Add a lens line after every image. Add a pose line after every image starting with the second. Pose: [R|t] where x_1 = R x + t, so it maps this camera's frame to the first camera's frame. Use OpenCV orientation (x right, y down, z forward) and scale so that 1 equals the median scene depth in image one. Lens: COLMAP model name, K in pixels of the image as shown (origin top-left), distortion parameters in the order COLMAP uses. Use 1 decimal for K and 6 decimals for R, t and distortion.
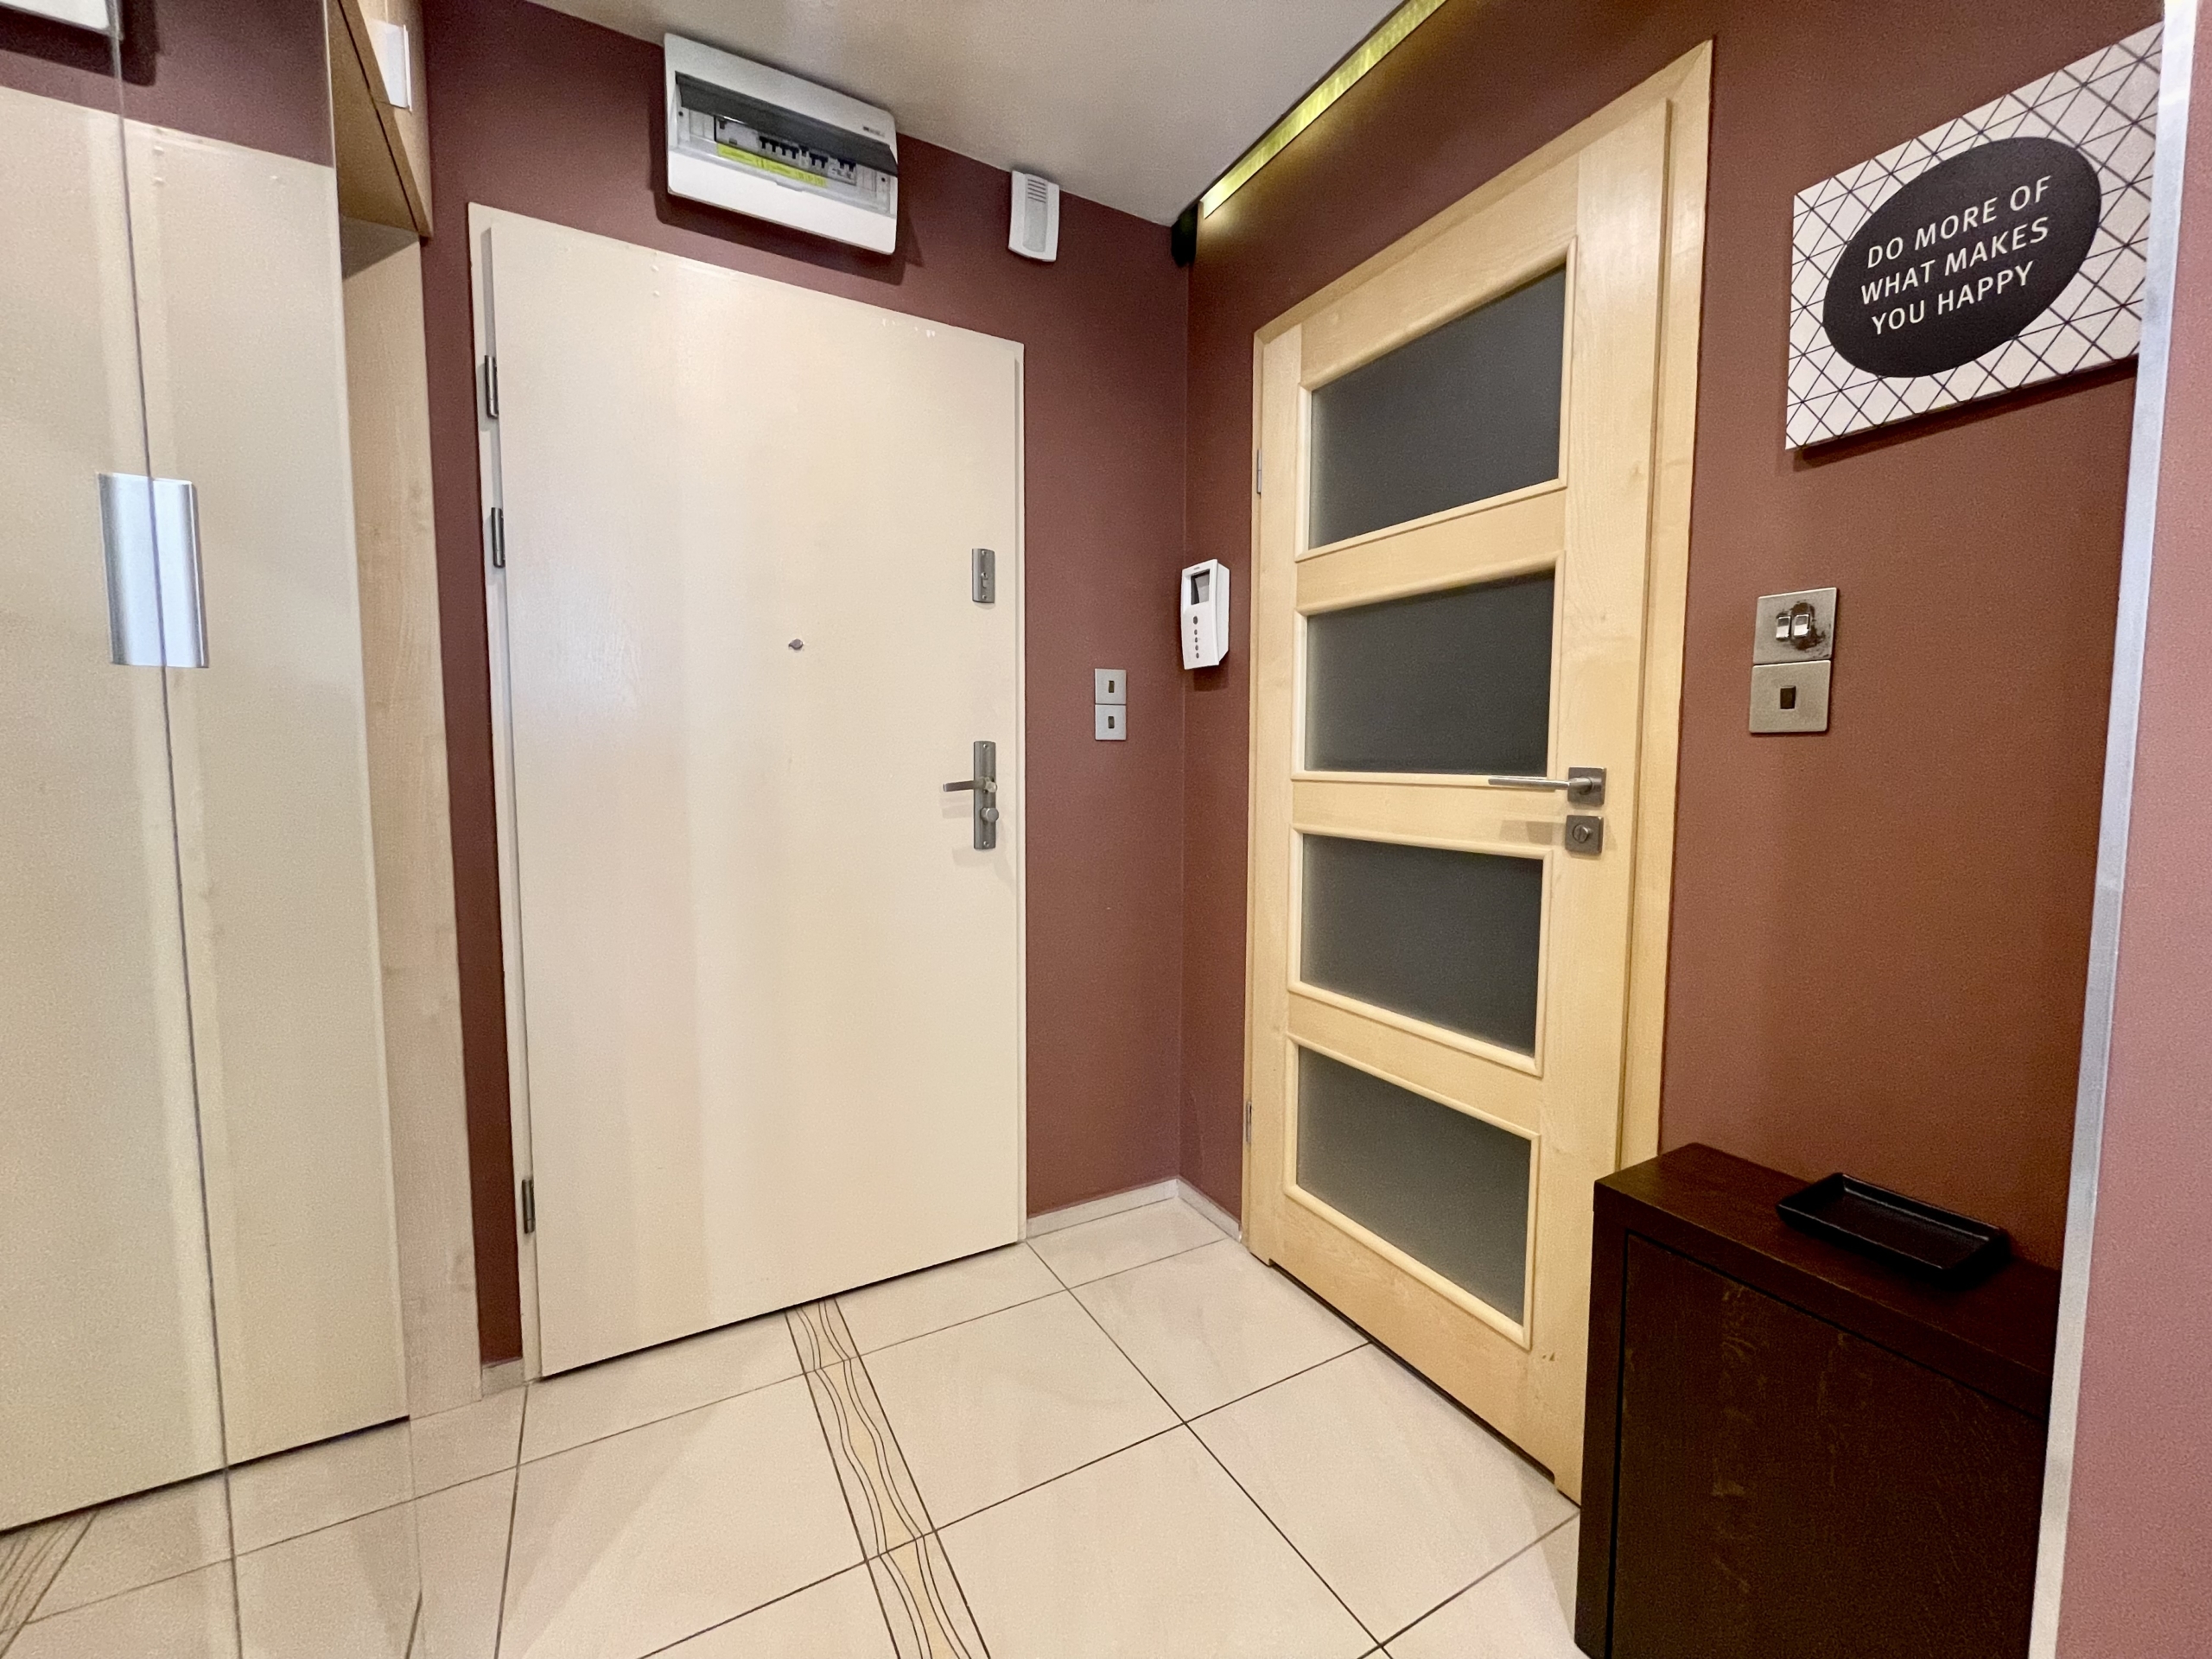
lens RADIAL K [[894.4, 0, 1112.9], [0, 894.4, 829.6], [0, 0, 1]] dist [-0.005766, -0.000420]
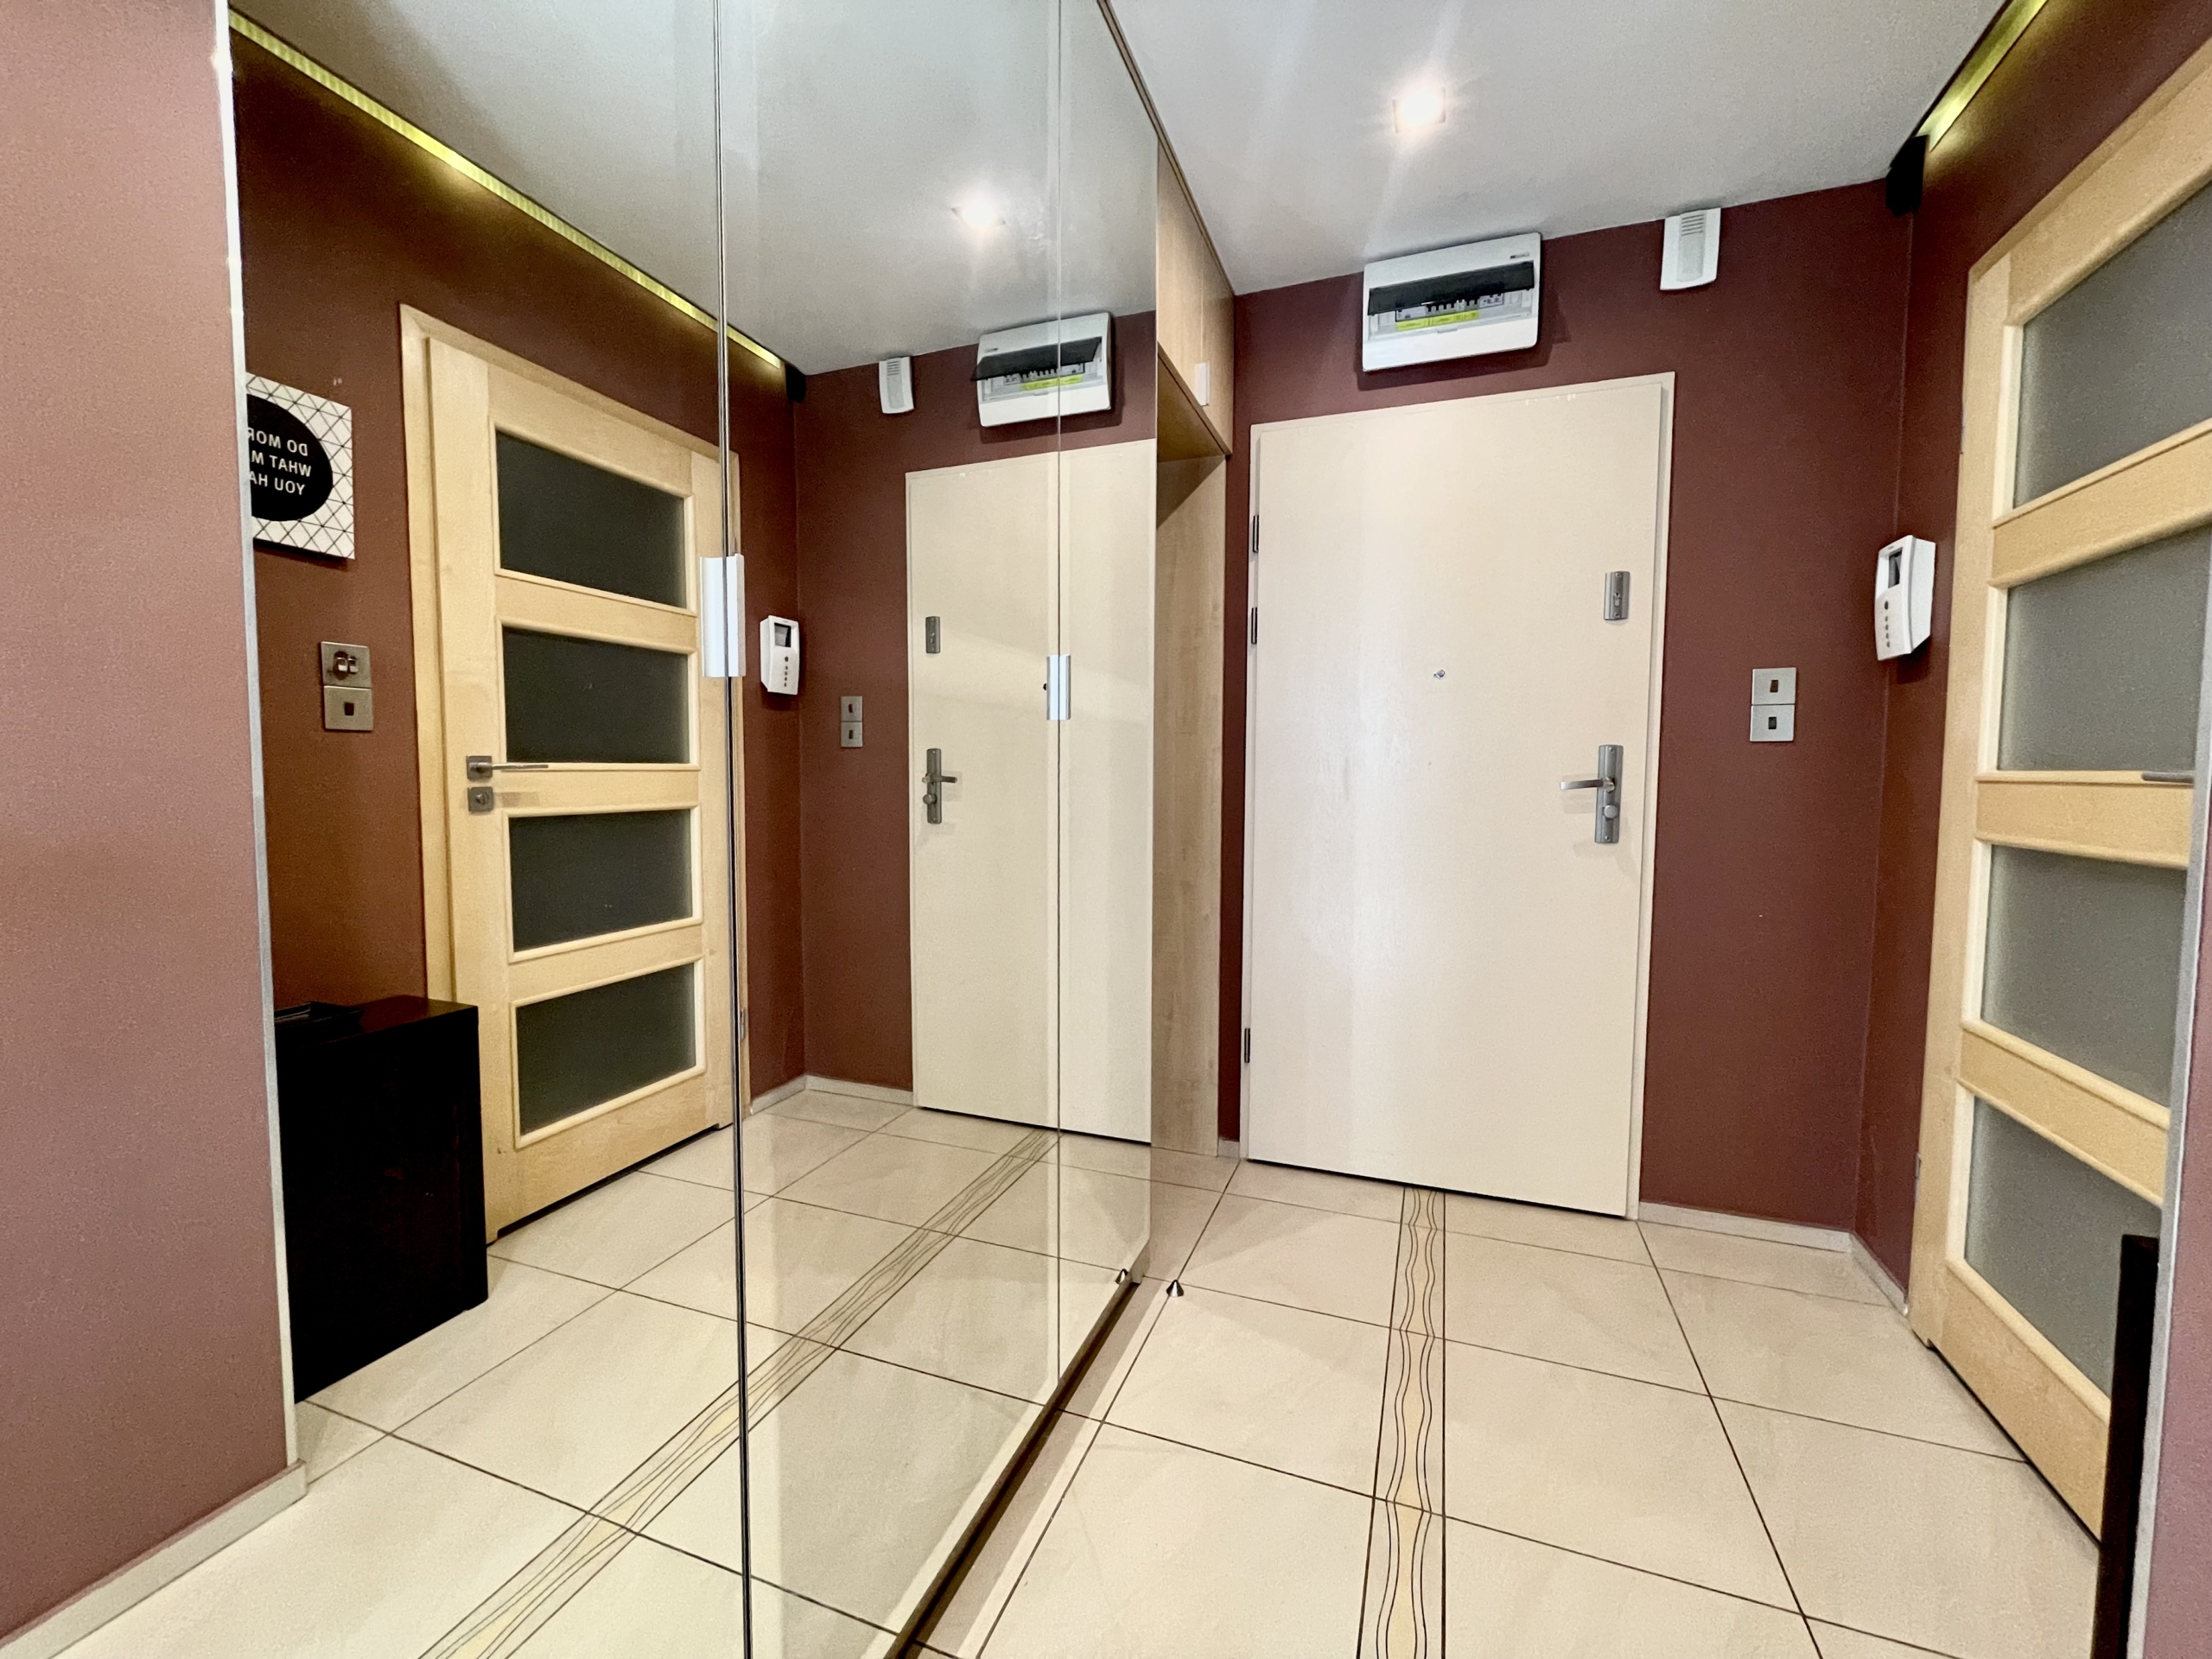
lens RADIAL K [[894.4, 0, 1112.9], [0, 894.4, 829.6], [0, 0, 1]] dist [-0.005766, -0.000420]
pose [[0.638775, 0.047830, -0.767905, 0.318275], [-0.061554, 0.998044, 0.010961, 0.031185], [0.766927, 0.040266, 0.640469, -0.174397]]
